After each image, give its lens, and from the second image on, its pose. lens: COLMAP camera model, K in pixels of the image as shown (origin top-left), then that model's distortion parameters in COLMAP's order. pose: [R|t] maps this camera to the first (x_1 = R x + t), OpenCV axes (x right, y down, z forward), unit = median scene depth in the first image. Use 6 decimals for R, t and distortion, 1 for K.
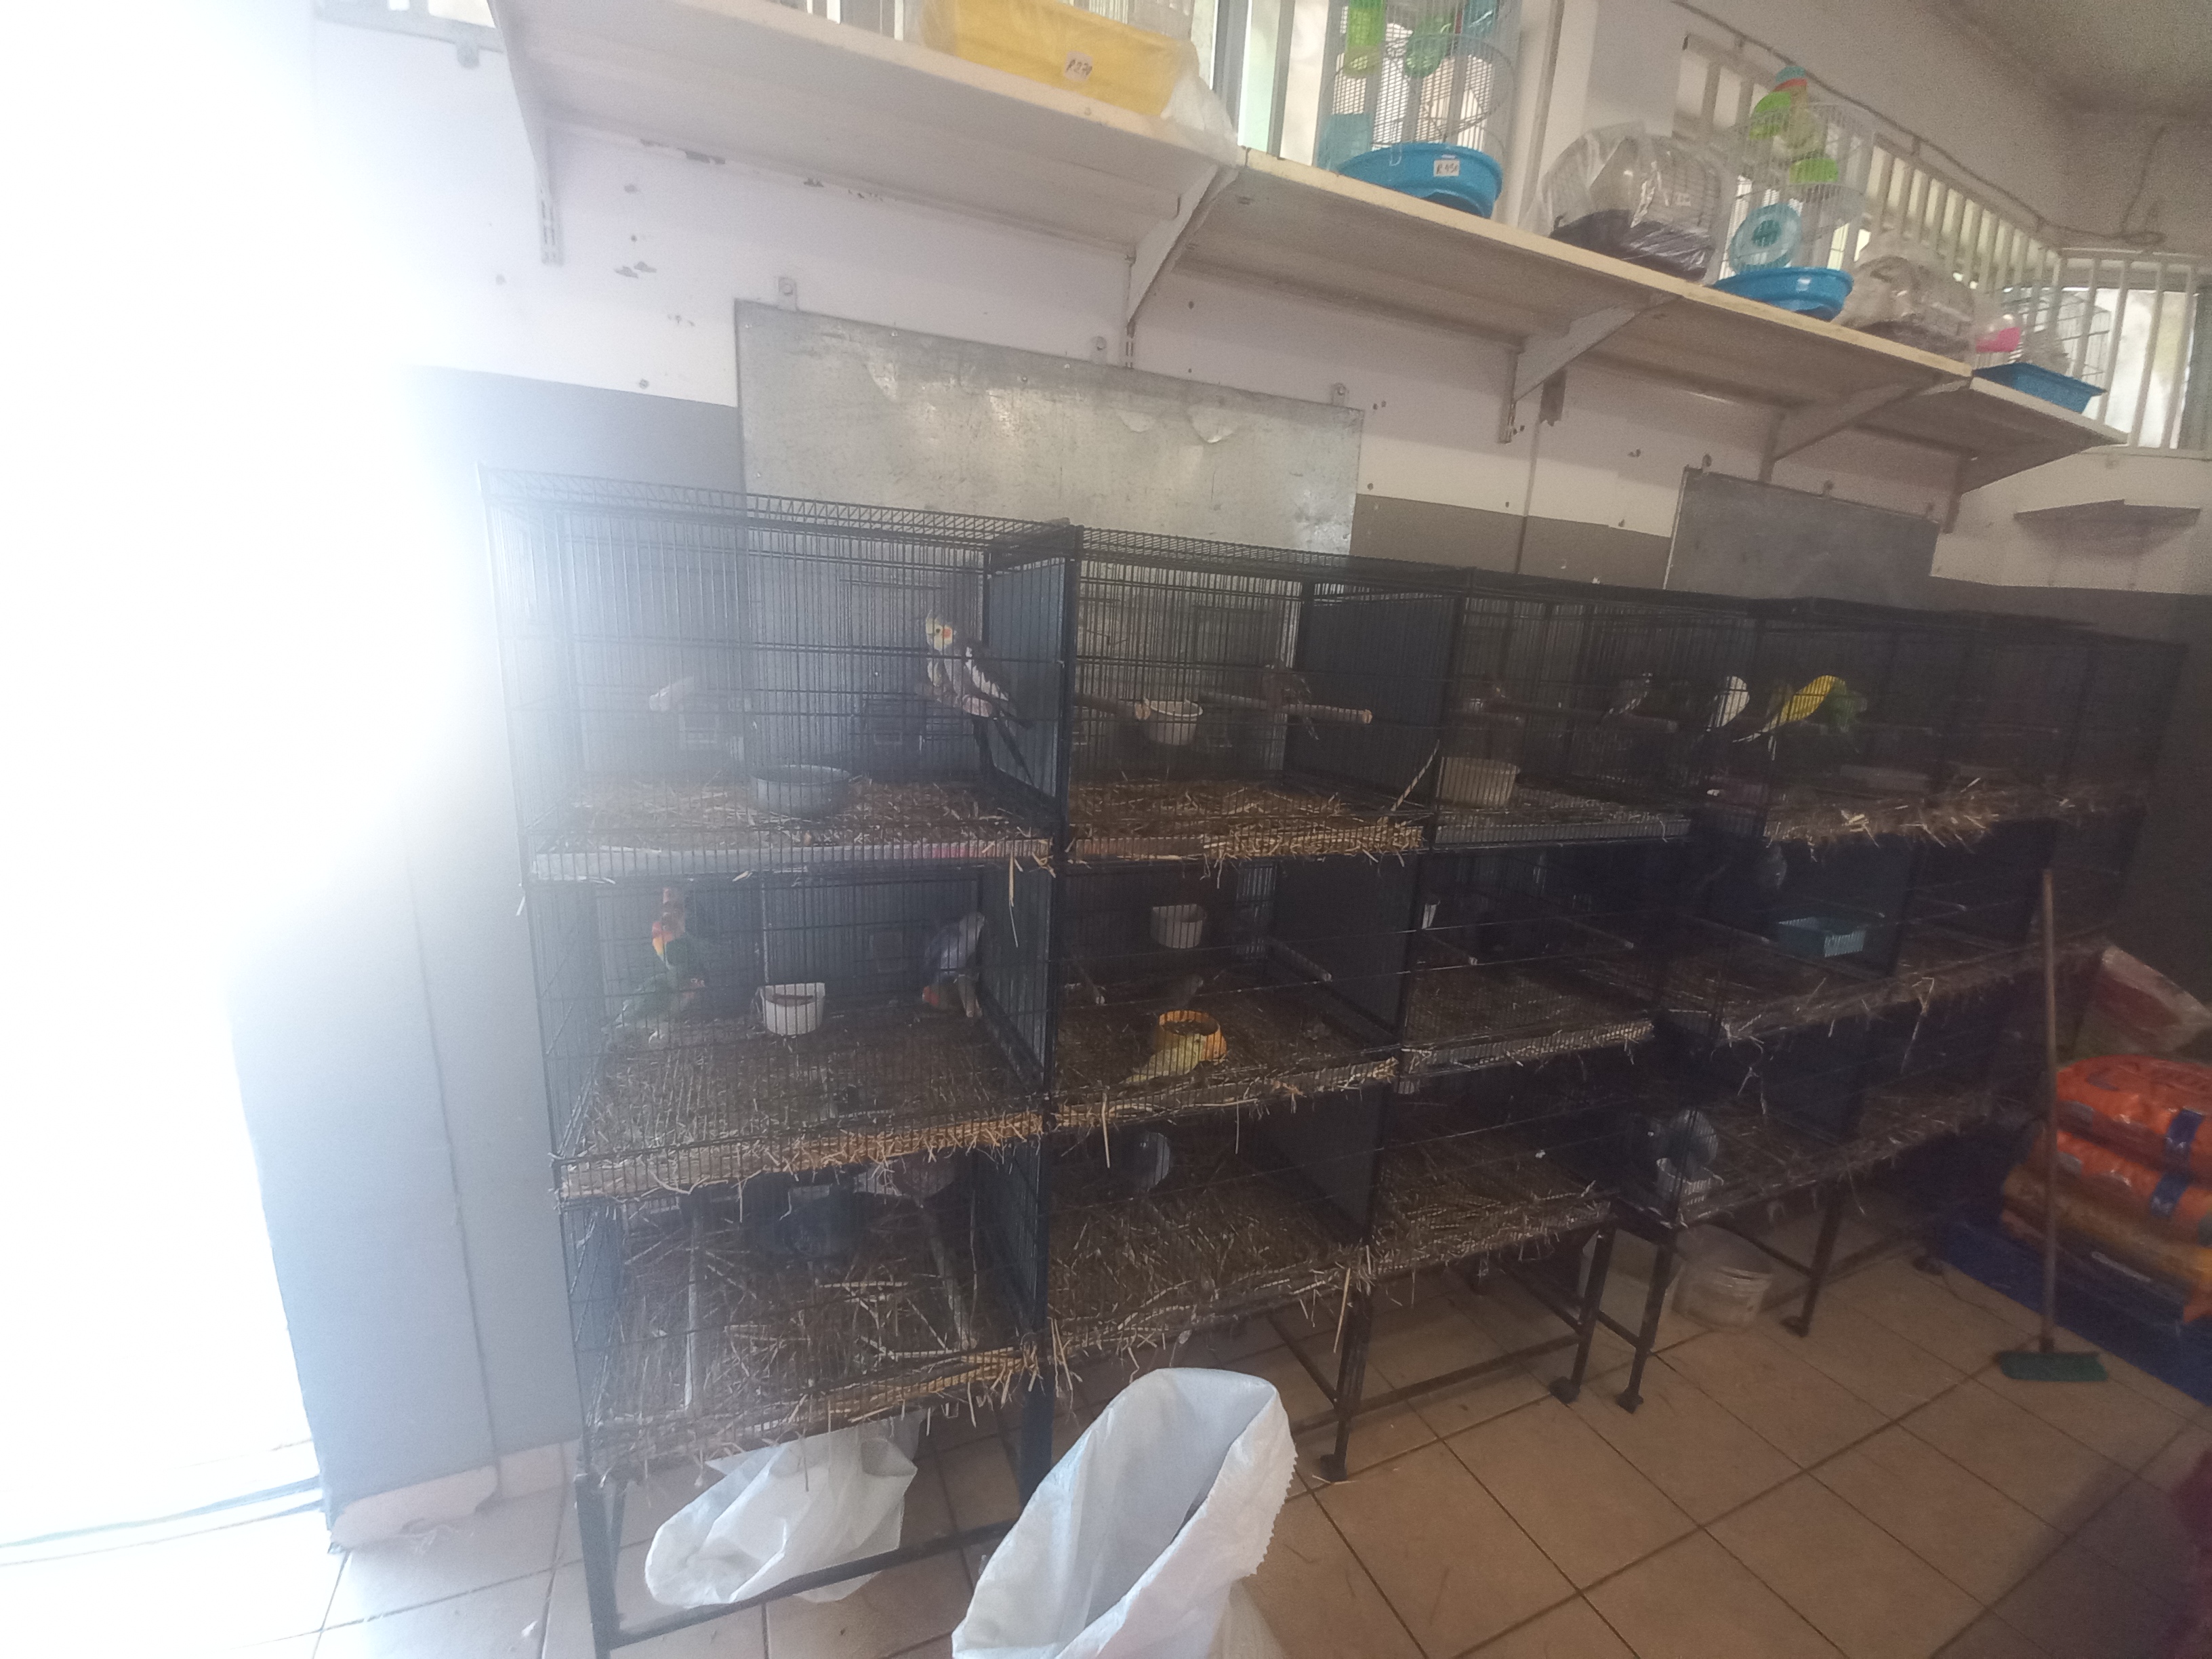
lens RADIAL K [[876.7, 0, 1097.6], [0, 876.7, 865.0], [0, 0, 1]] dist [0.028739, -0.025164]
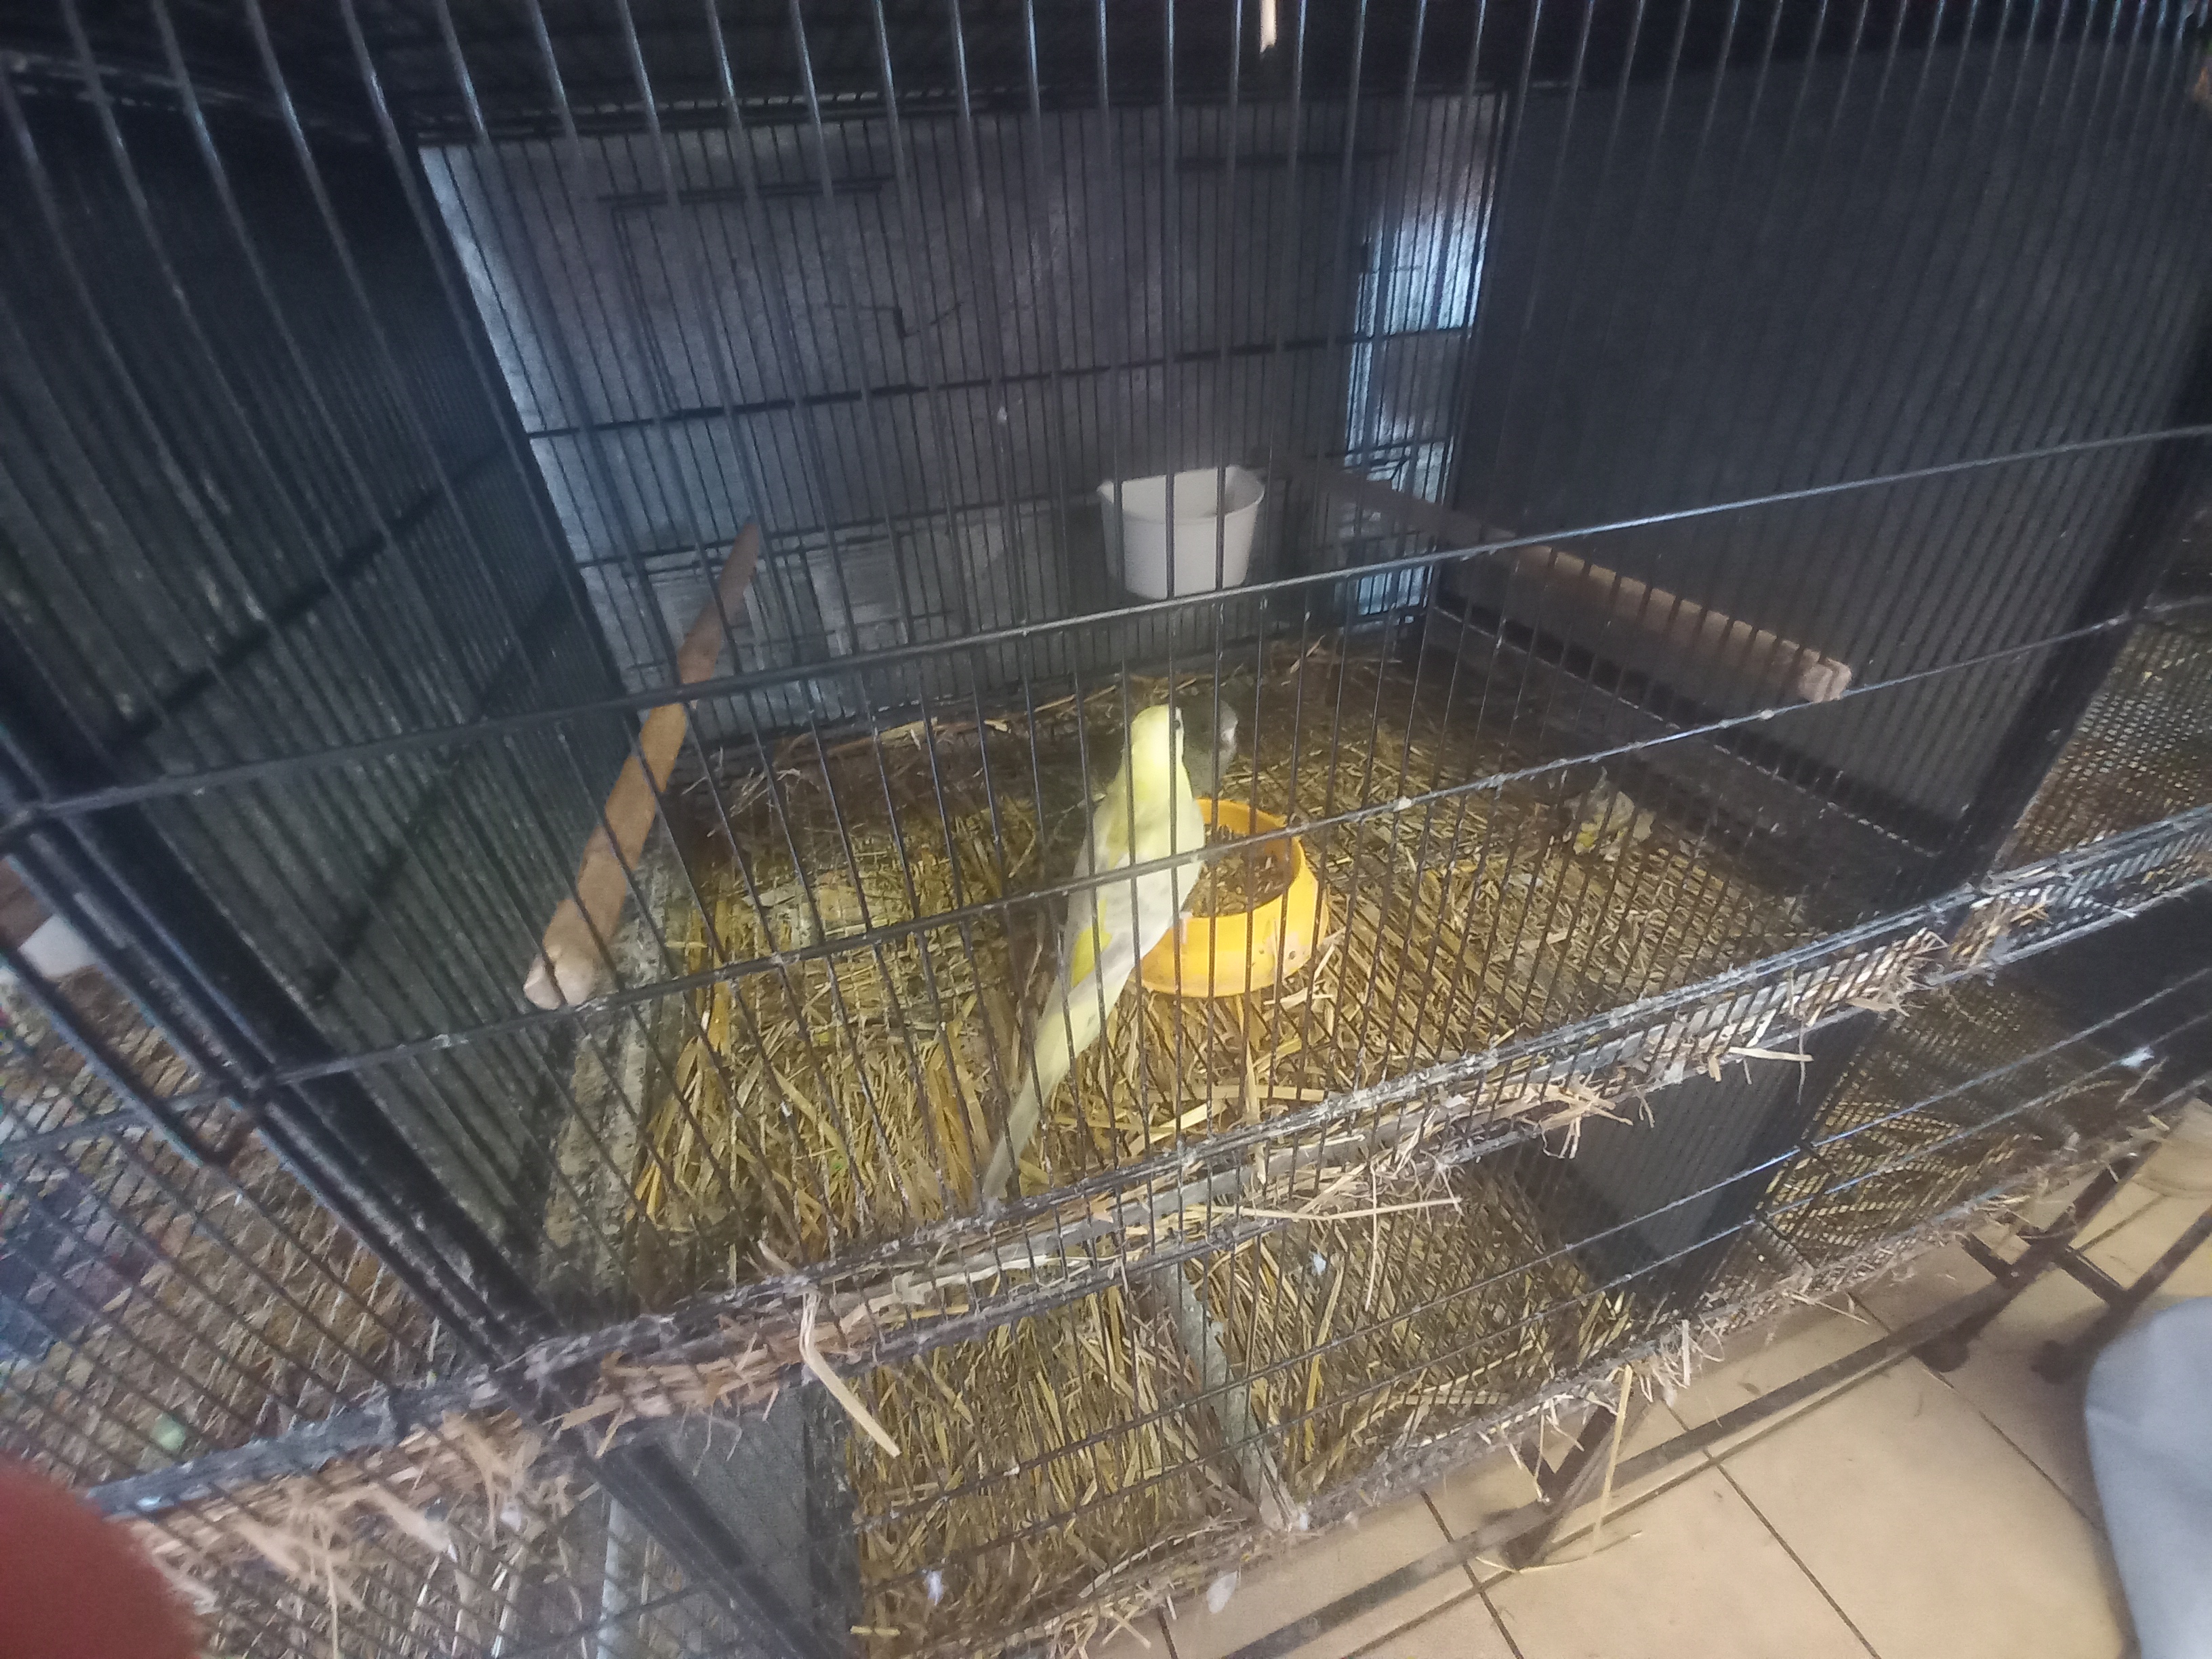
lens RADIAL K [[876.7, 0, 1097.6], [0, 876.7, 865.0], [0, 0, 1]] dist [0.028739, -0.025164]
pose [[0.992564, -0.063020, -0.104142, 0.093443], [0.097940, 0.921503, 0.375820, 0.062204], [0.072283, -0.383225, 0.920822, 0.672444]]
